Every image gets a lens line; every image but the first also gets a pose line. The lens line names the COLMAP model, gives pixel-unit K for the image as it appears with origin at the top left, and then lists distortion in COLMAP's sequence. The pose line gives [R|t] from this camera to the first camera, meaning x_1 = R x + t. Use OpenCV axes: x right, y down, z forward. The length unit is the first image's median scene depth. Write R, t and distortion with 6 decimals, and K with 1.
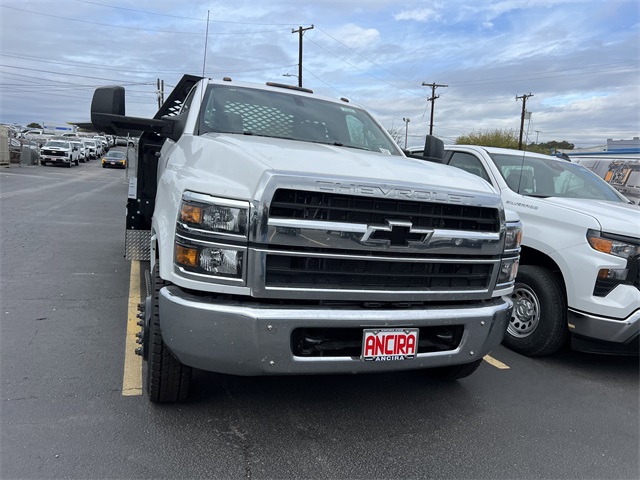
lens RADIAL K [[480.9, 0, 325.6], [0, 480.9, 241.1], [0, 0, 1]] dist [0.060382, -0.067024]
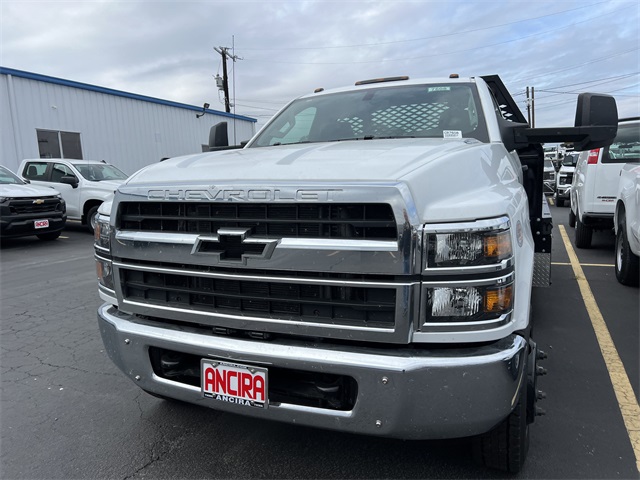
lens RADIAL K [[481.7, 0, 317.2], [0, 481.7, 241.4], [0, 0, 1]] dist [0.057691, -0.065289]
pose [[0.698191, -0.022684, -0.715553, 0.805554], [0.002140, 0.999560, -0.029600, 0.002595], [0.715909, 0.019135, 0.697932, 0.525799]]
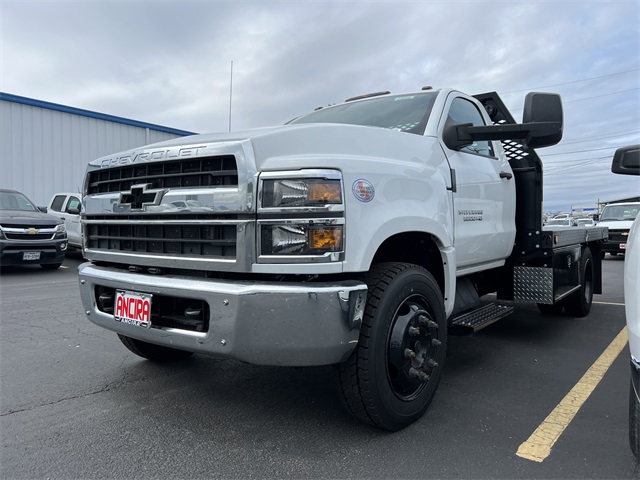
lens RADIAL K [[471.1, 0, 320.0], [0, 471.1, 240.0], [0, 0, 1]] dist [0.072268, -0.056997]
pose [[0.510223, -0.079852, -0.856327, 1.164321], [-0.067999, 0.988818, -0.132722, 0.177524], [0.857350, 0.125947, 0.499088, 0.815797]]
